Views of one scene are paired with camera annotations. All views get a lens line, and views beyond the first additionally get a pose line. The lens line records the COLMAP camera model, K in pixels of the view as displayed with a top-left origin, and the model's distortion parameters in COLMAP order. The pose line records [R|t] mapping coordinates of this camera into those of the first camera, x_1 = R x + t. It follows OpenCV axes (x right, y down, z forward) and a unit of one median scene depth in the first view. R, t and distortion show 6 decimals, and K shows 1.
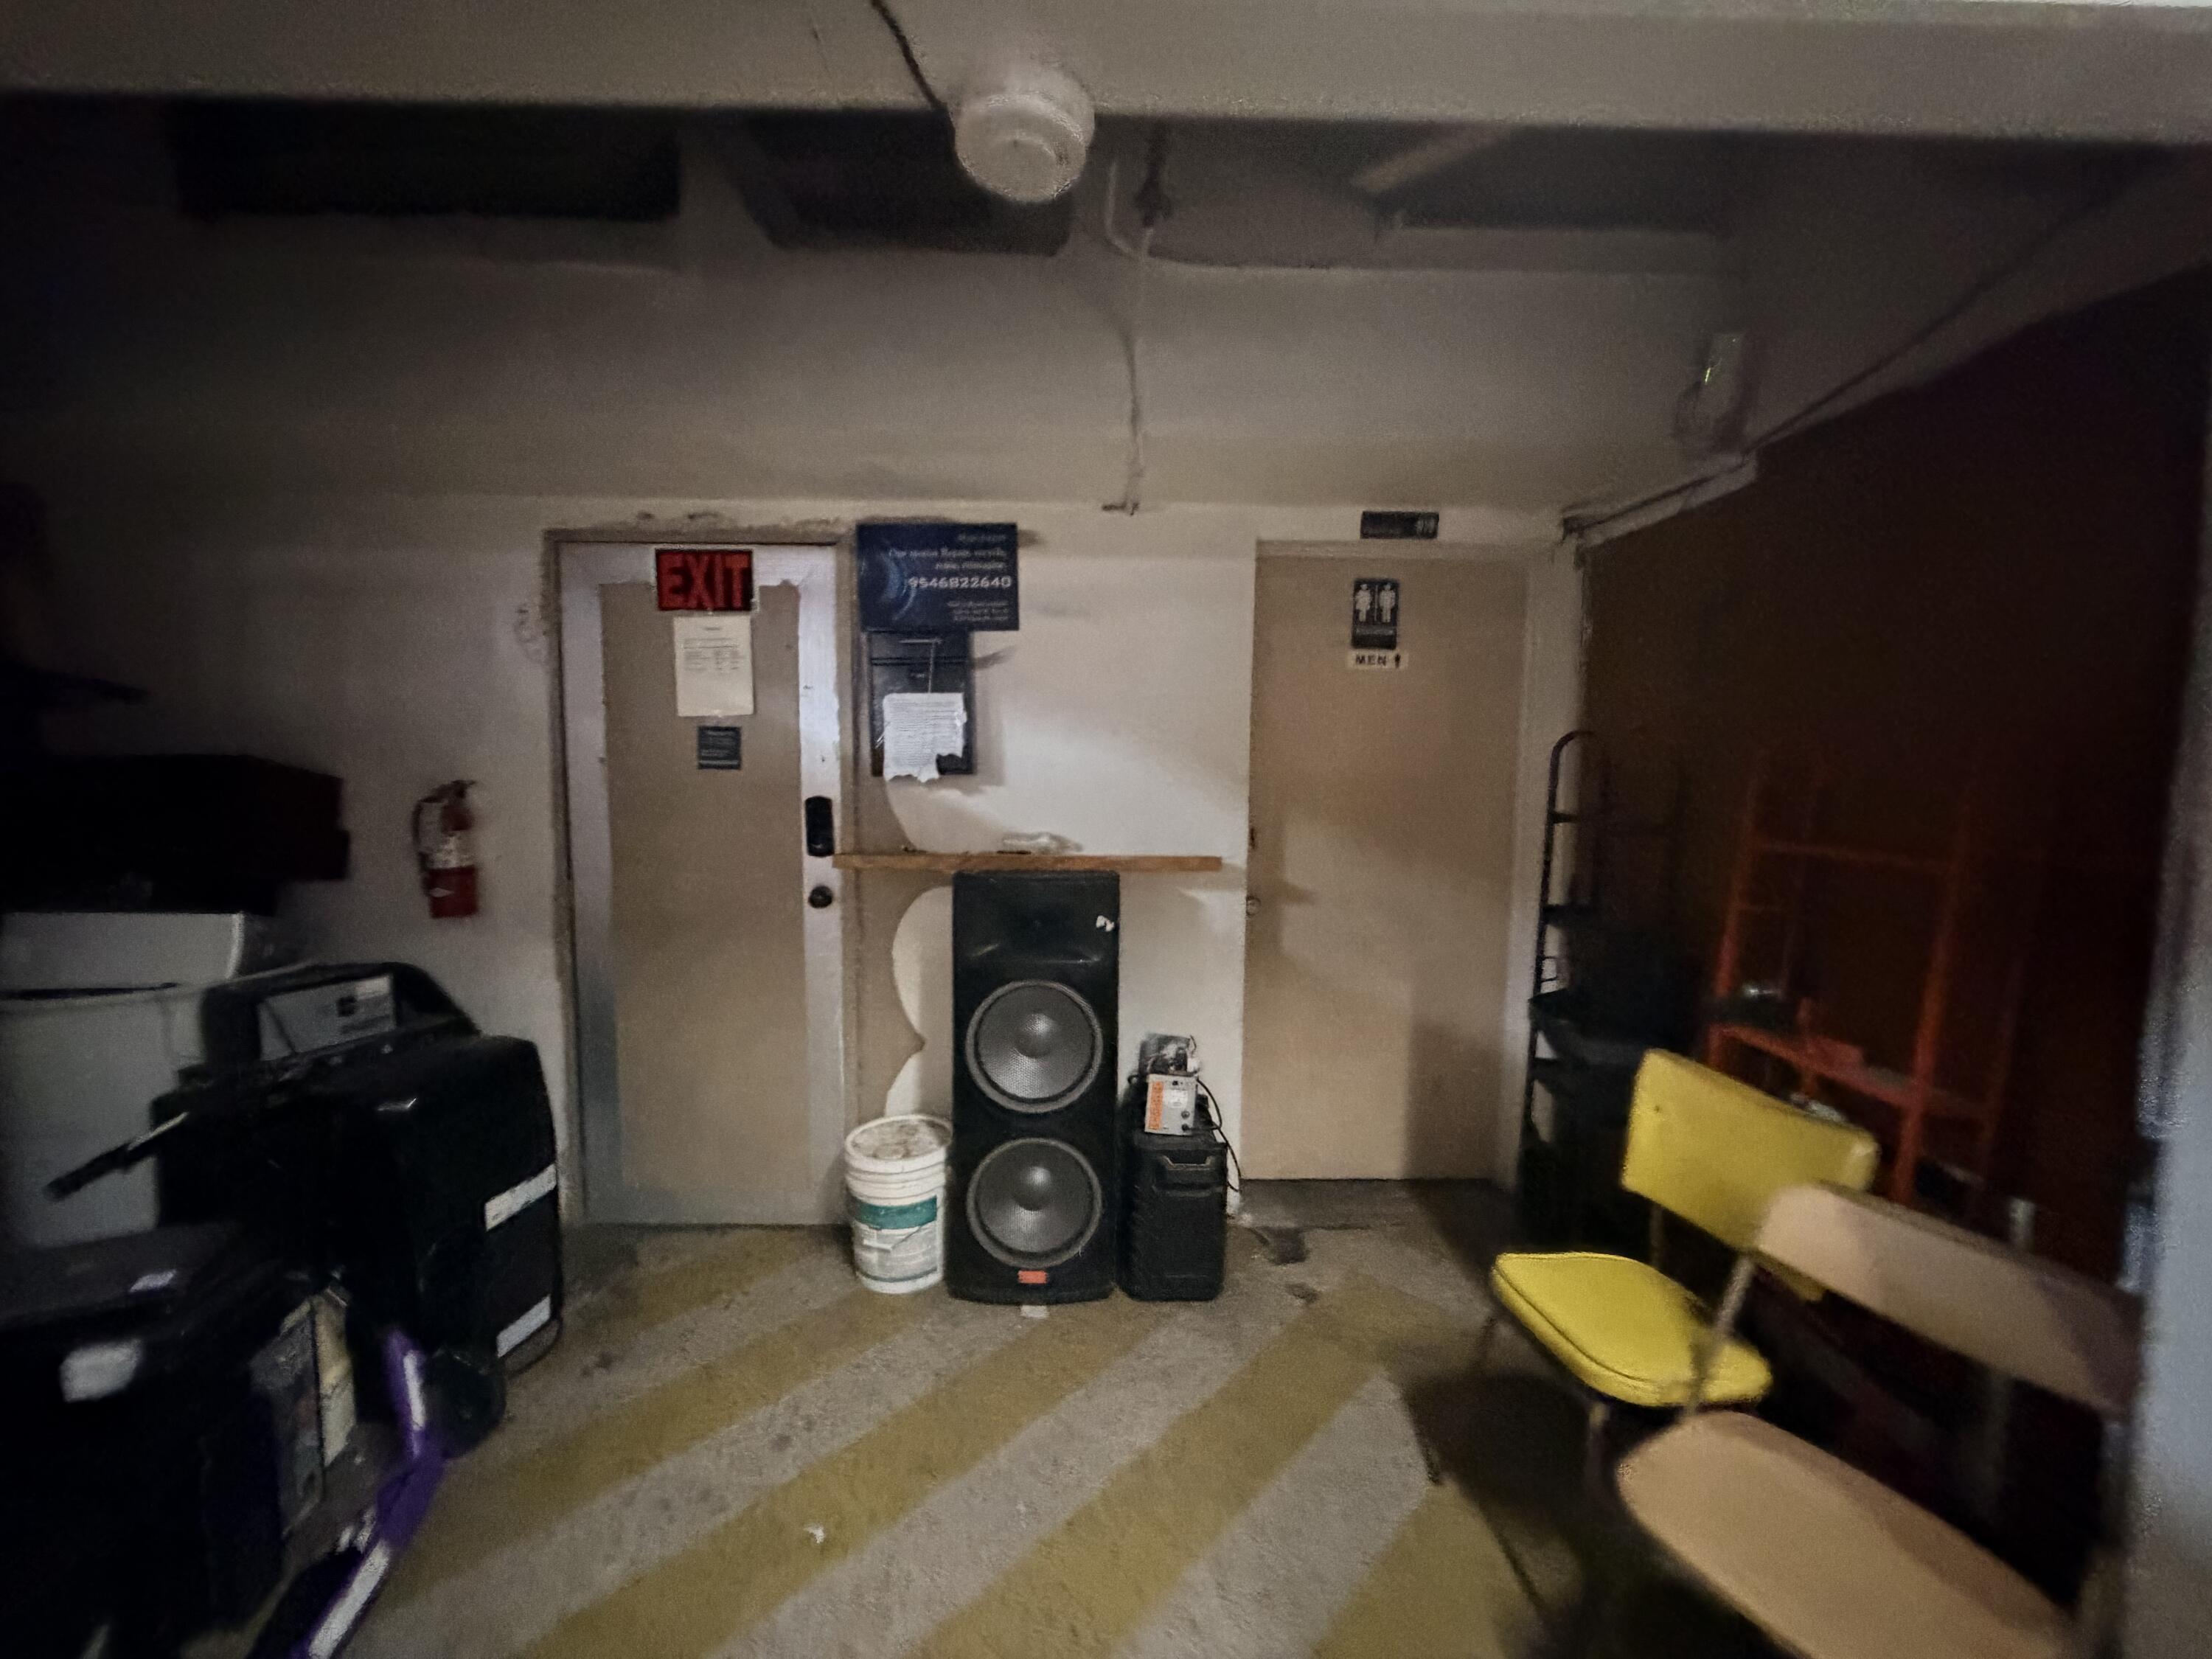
lens RADIAL K [[876.2, 0, 1109.2], [0, 876.2, 826.8], [0, 0, 1]] dist [-0.003776, 0.000382]
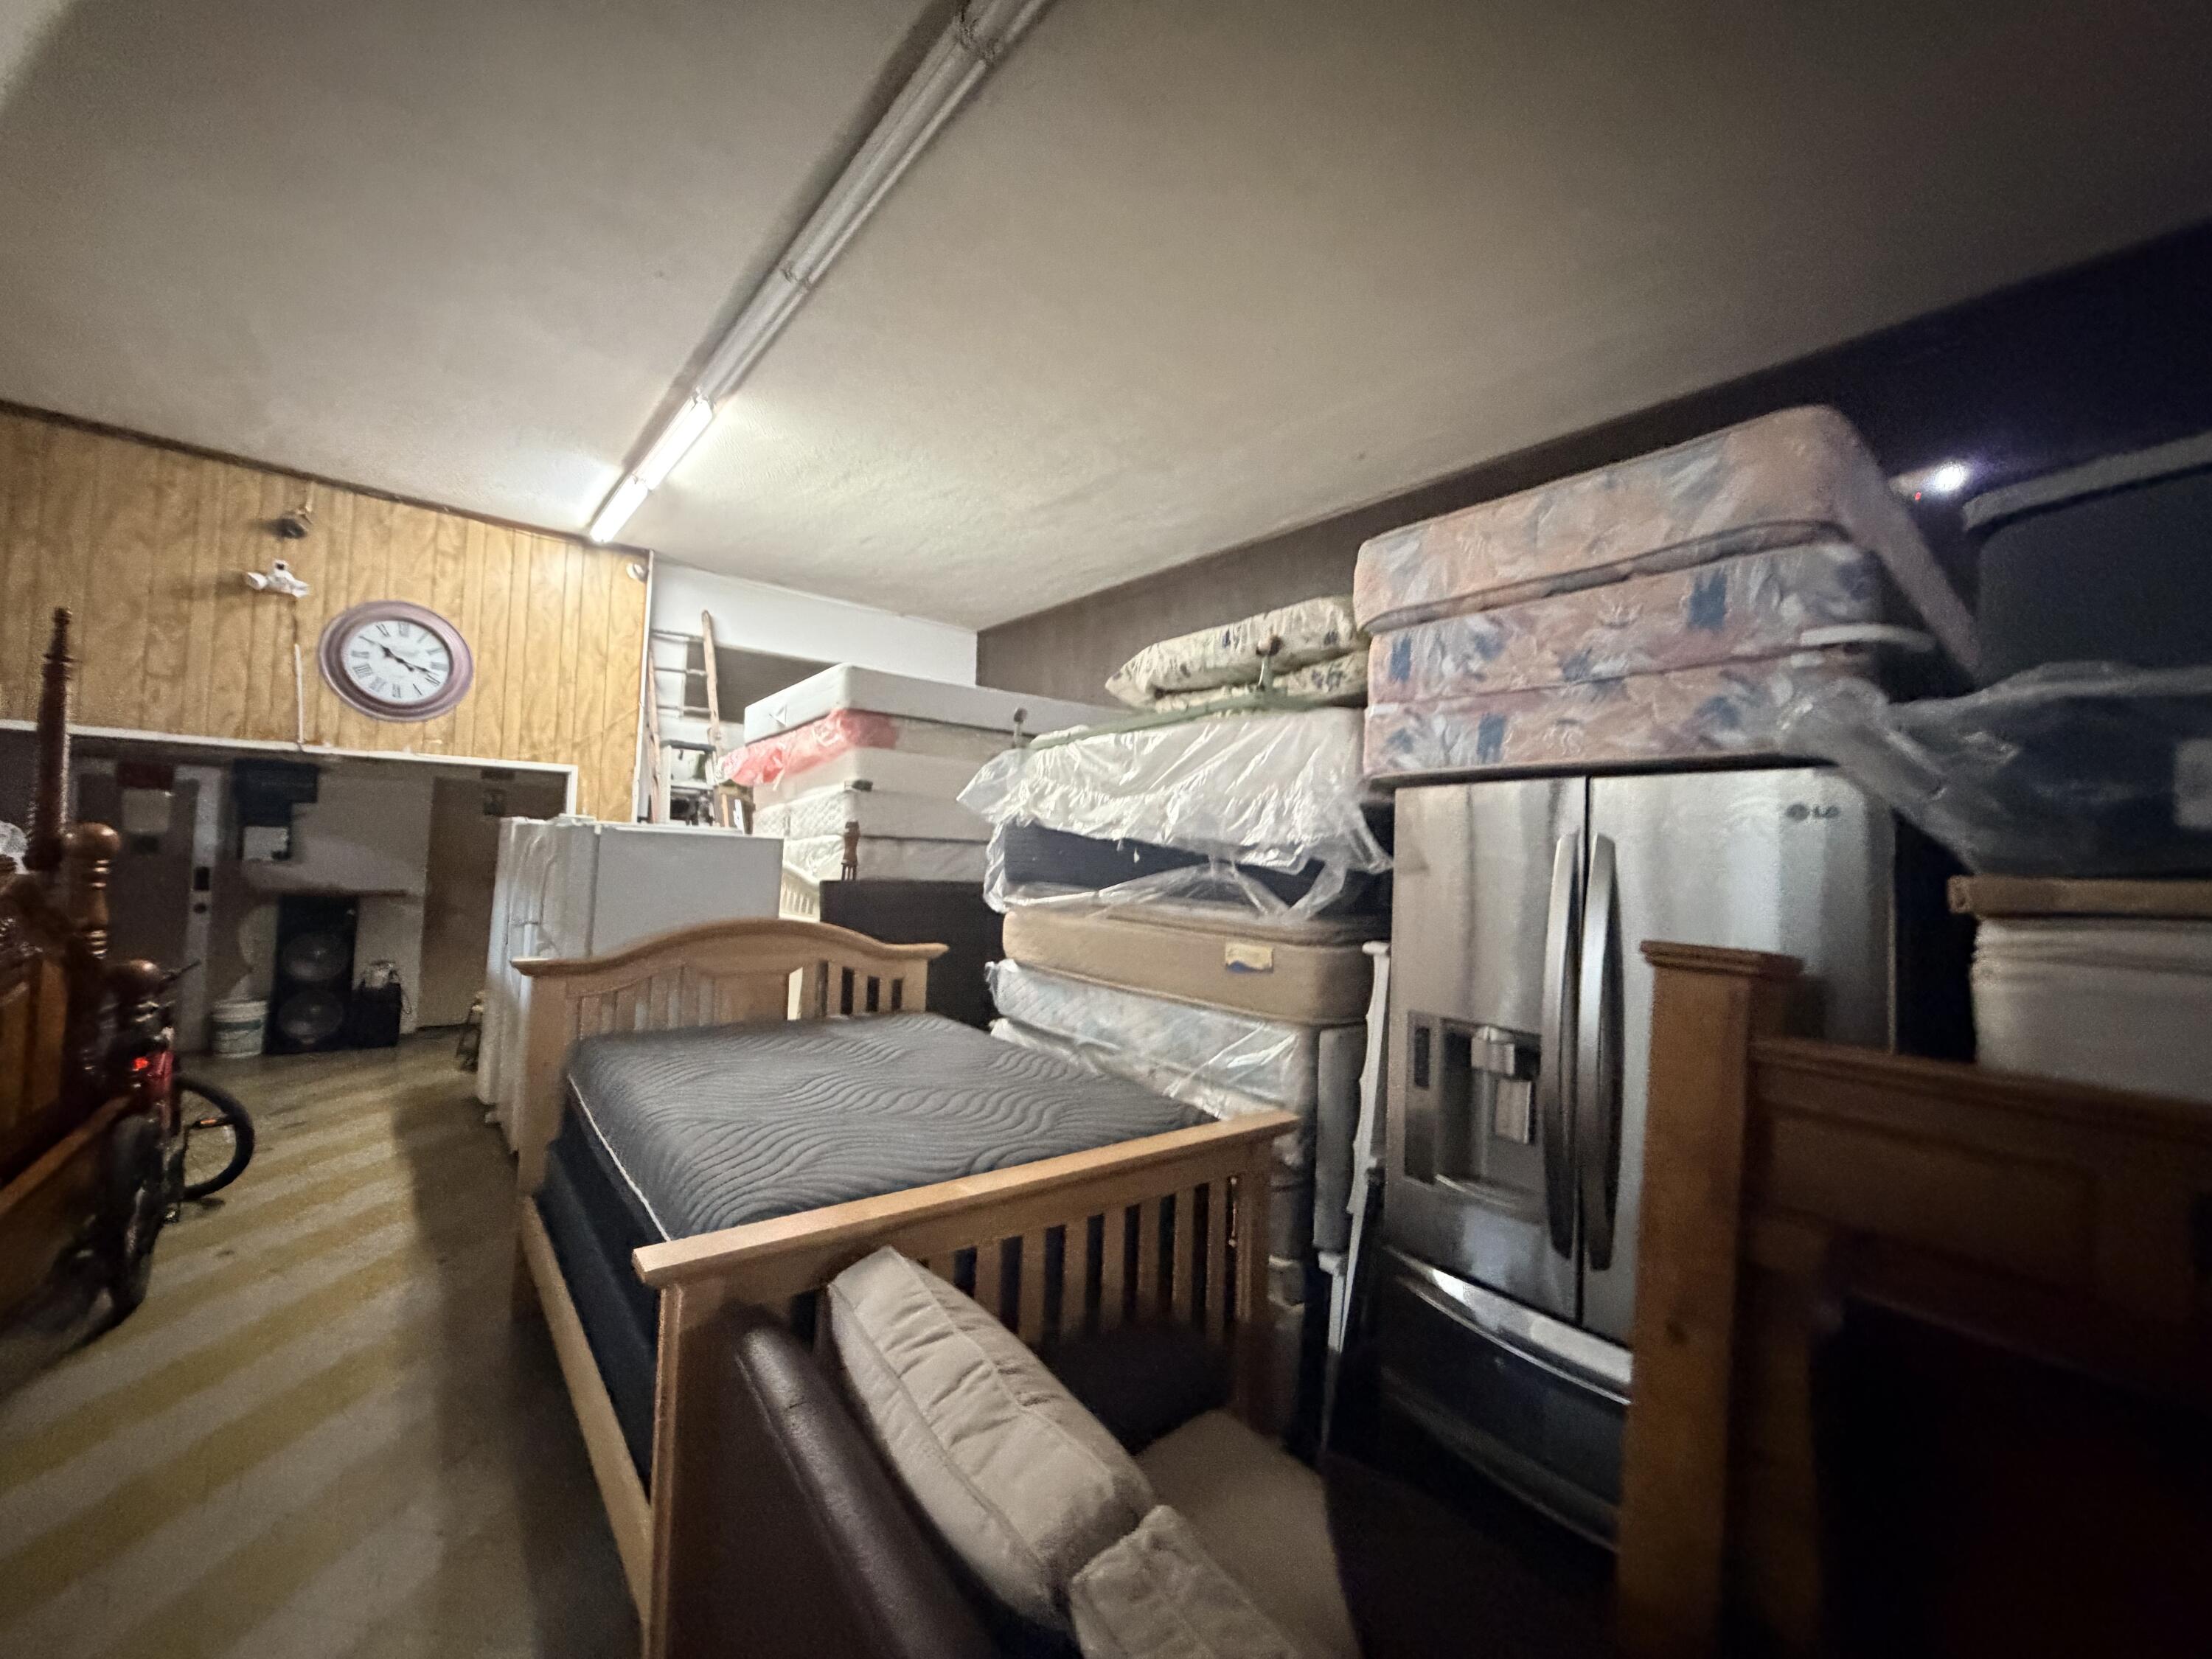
lens RADIAL K [[876.2, 0, 1110.9], [0, 876.2, 821.0], [0, 0, 1]] dist [-0.003776, 0.000382]
pose [[0.786599, 0.048991, 0.615517, 0.157556], [0.016032, 0.994891, -0.099675, 0.123866], [-0.617256, 0.088273, 0.781795, -2.520538]]
